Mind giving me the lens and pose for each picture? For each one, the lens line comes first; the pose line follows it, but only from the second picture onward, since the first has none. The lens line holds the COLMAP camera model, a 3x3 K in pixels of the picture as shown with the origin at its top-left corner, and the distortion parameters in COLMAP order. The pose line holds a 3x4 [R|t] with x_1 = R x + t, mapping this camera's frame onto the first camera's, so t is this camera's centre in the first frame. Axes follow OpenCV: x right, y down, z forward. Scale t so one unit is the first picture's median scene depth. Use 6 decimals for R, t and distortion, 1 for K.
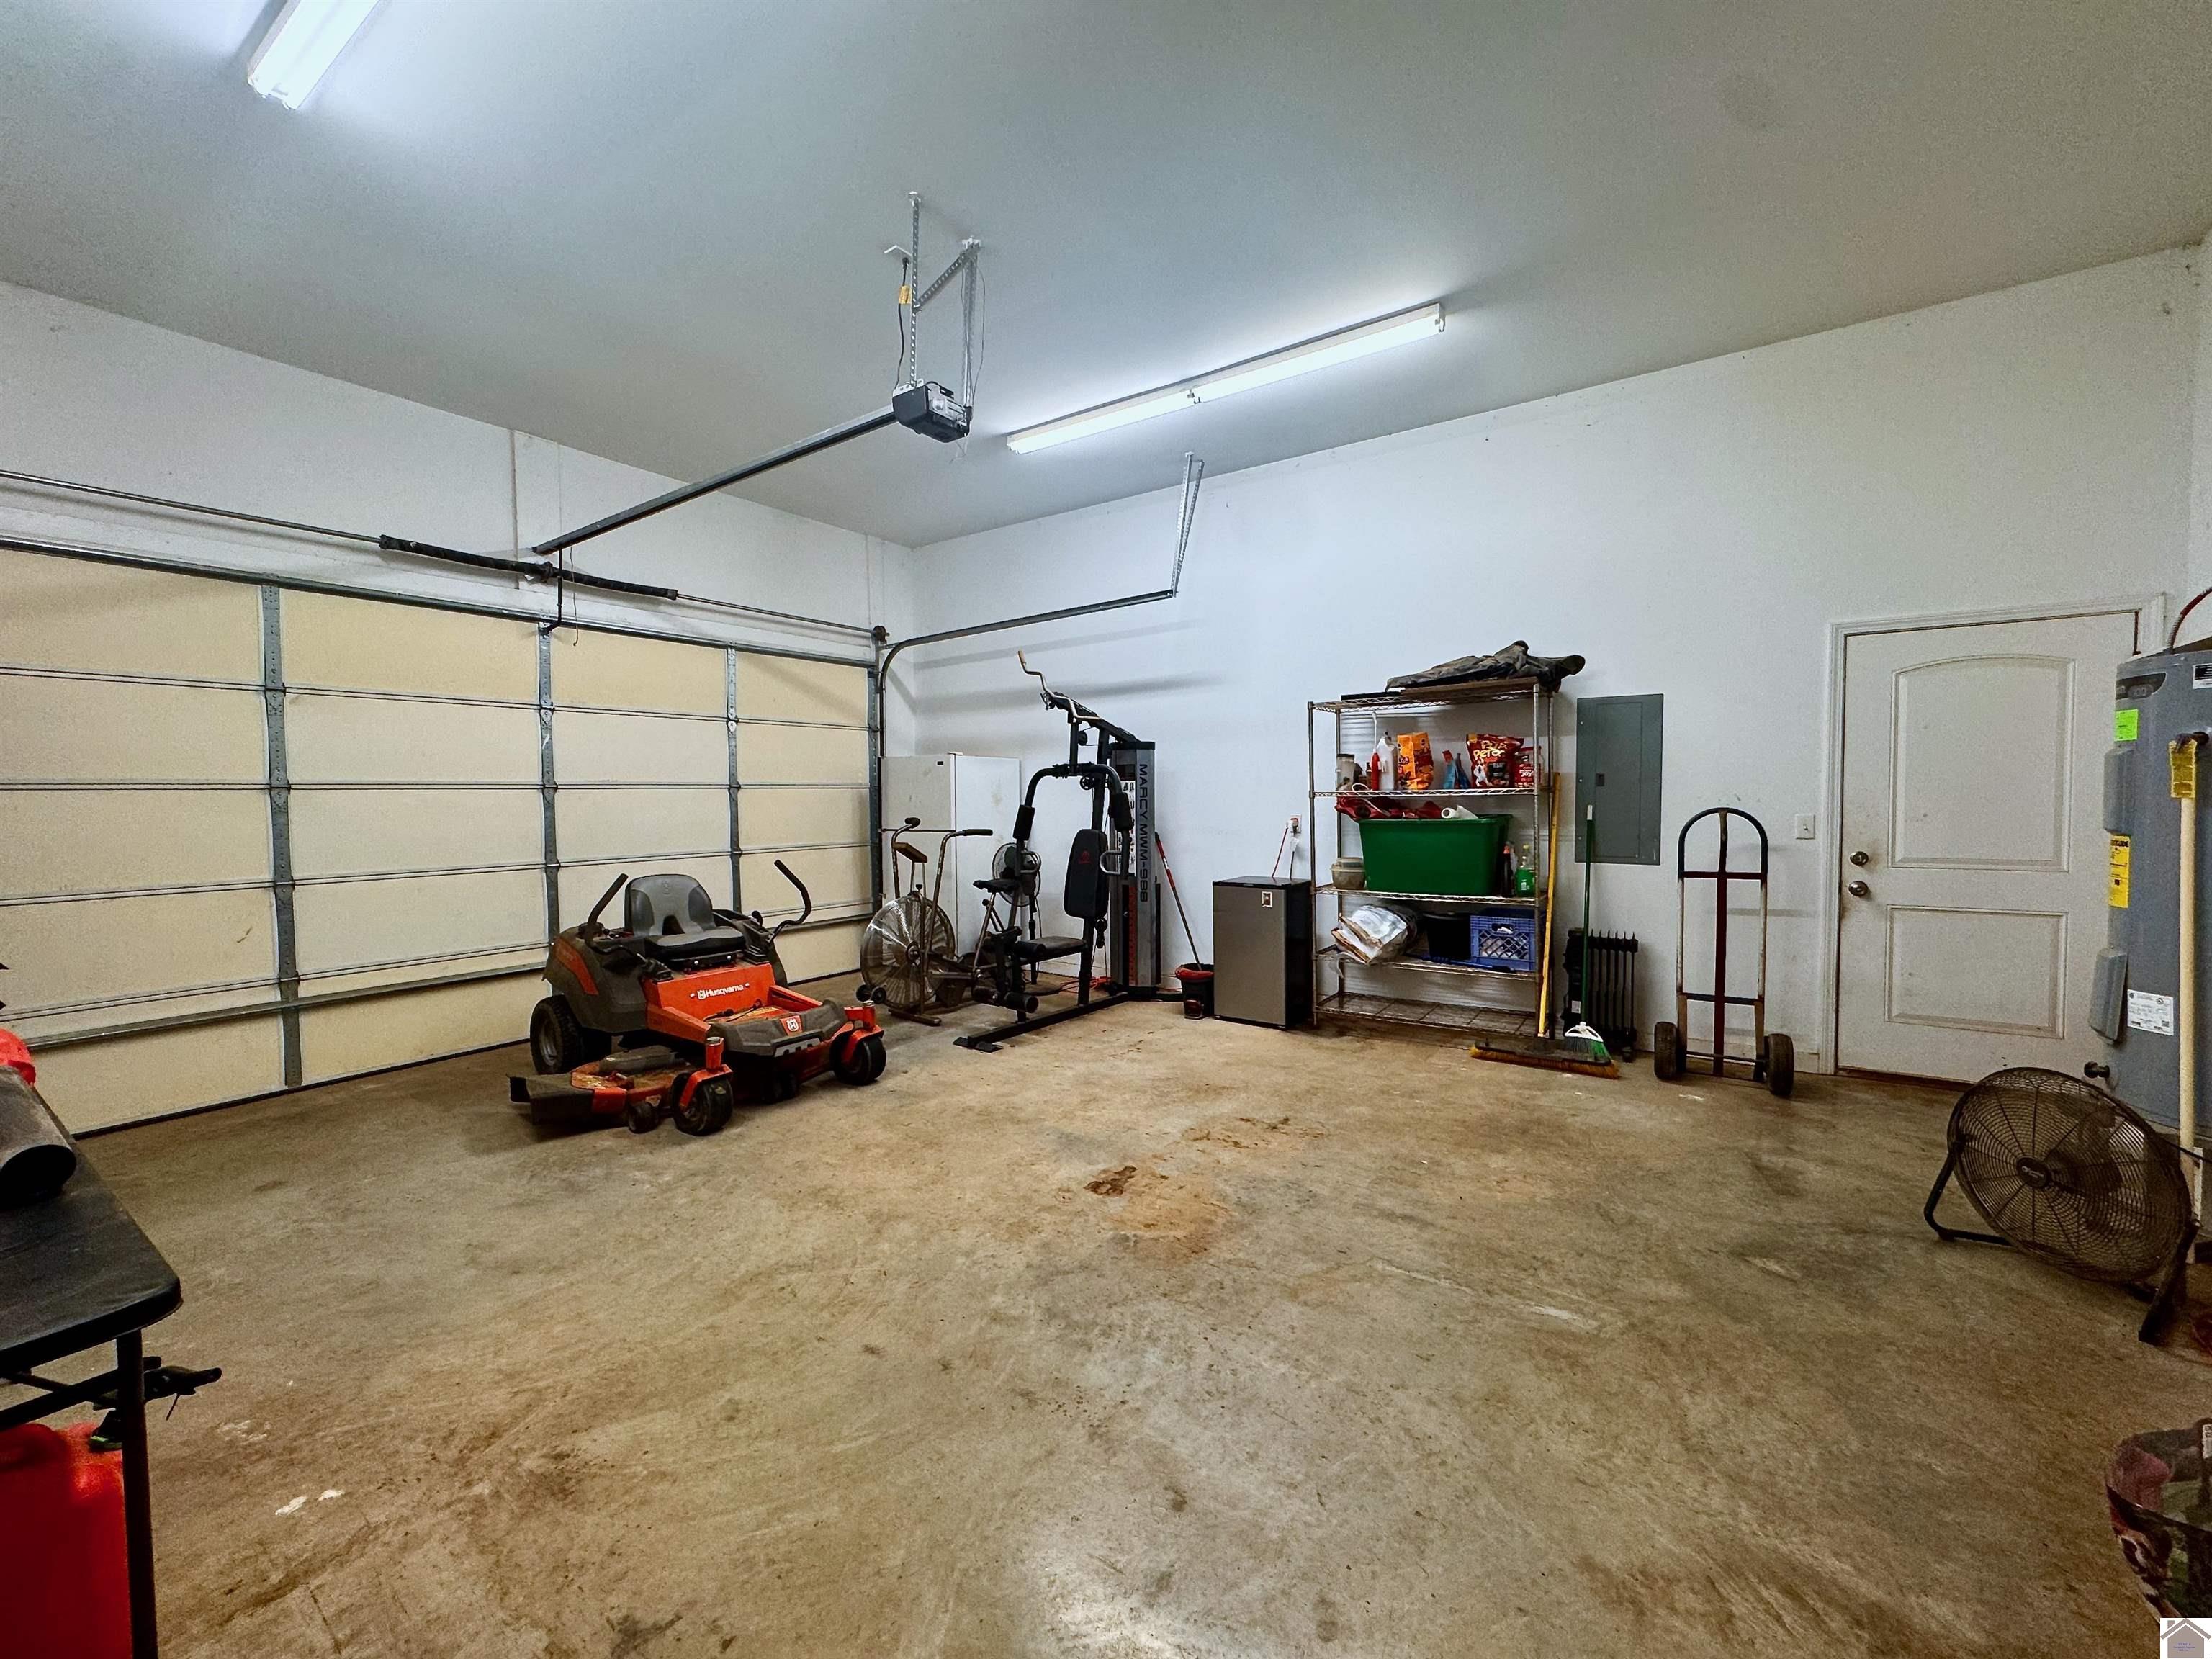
lens RADIAL K [[886.2, 0, 1100.8], [0, 886.2, 826.9], [0, 0, 1]] dist [-0.001250, 0.000185]
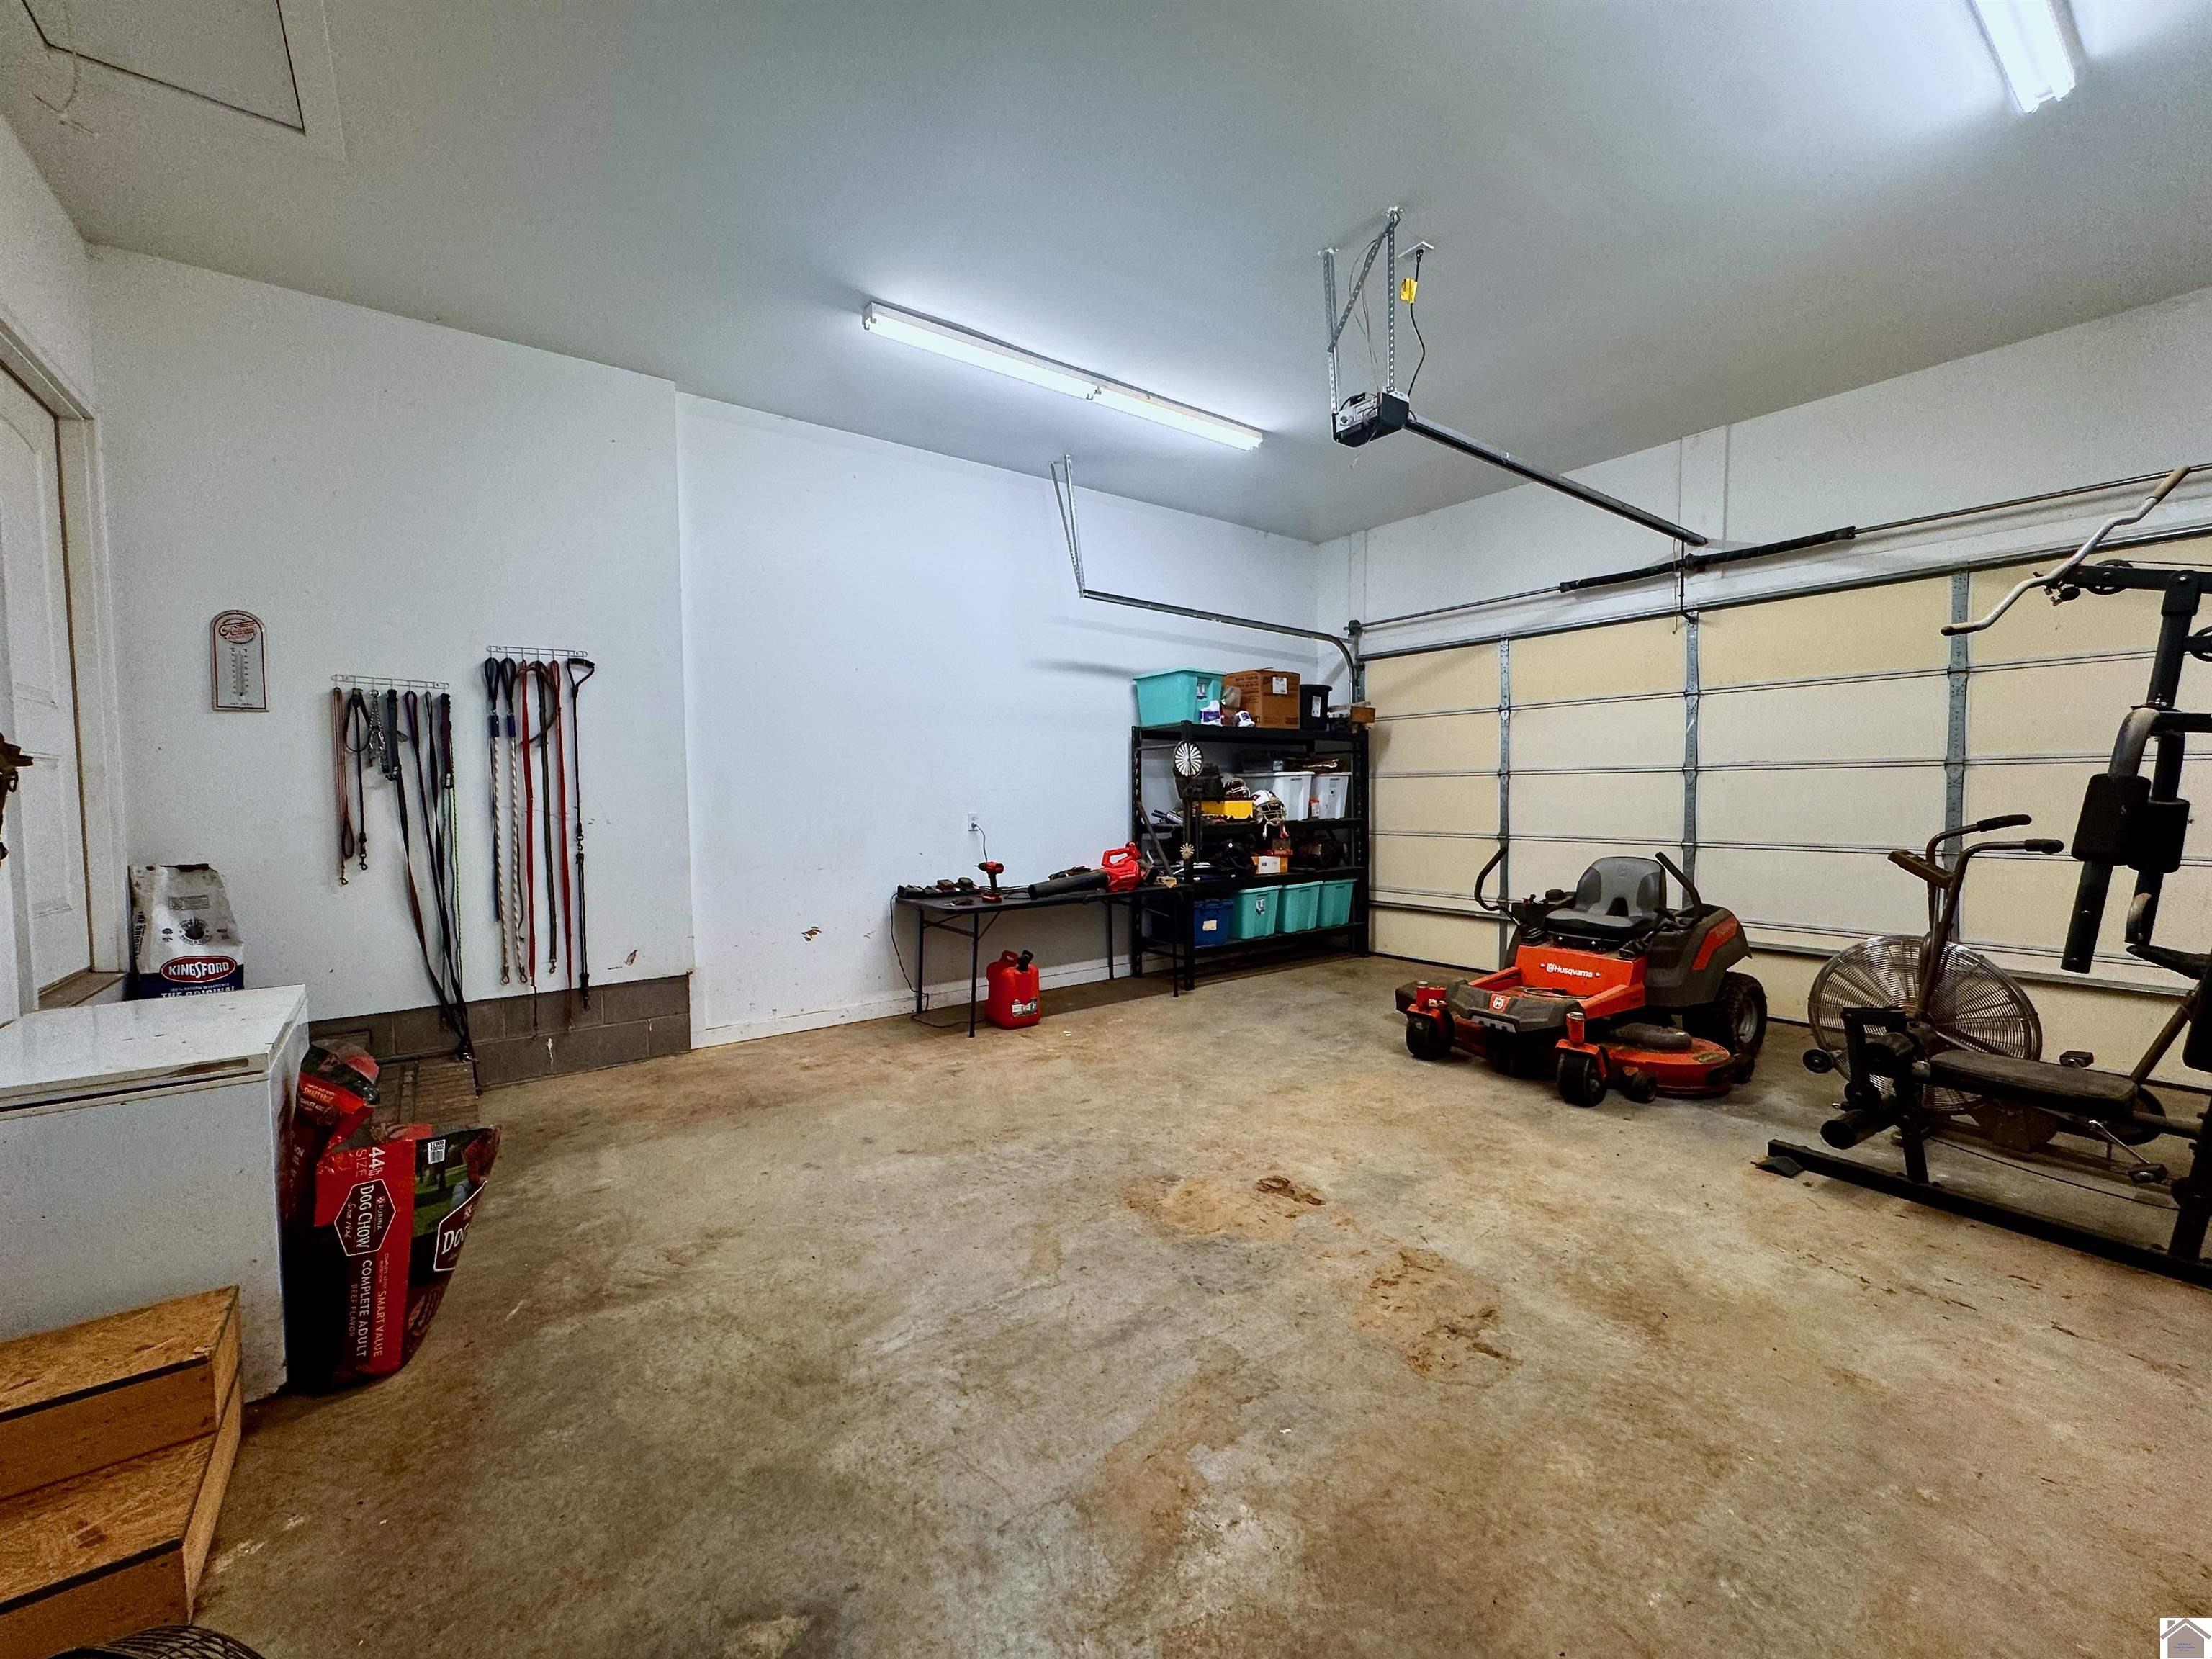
lens RADIAL K [[886.2, 0, 1100.8], [0, 886.2, 826.9], [0, 0, 1]] dist [-0.001250, 0.000185]
pose [[-0.317773, 0.054935, -0.946574, 0.888891], [-0.018988, 0.997751, 0.064280, -0.046644], [0.947977, 0.038399, -0.316015, 1.008400]]
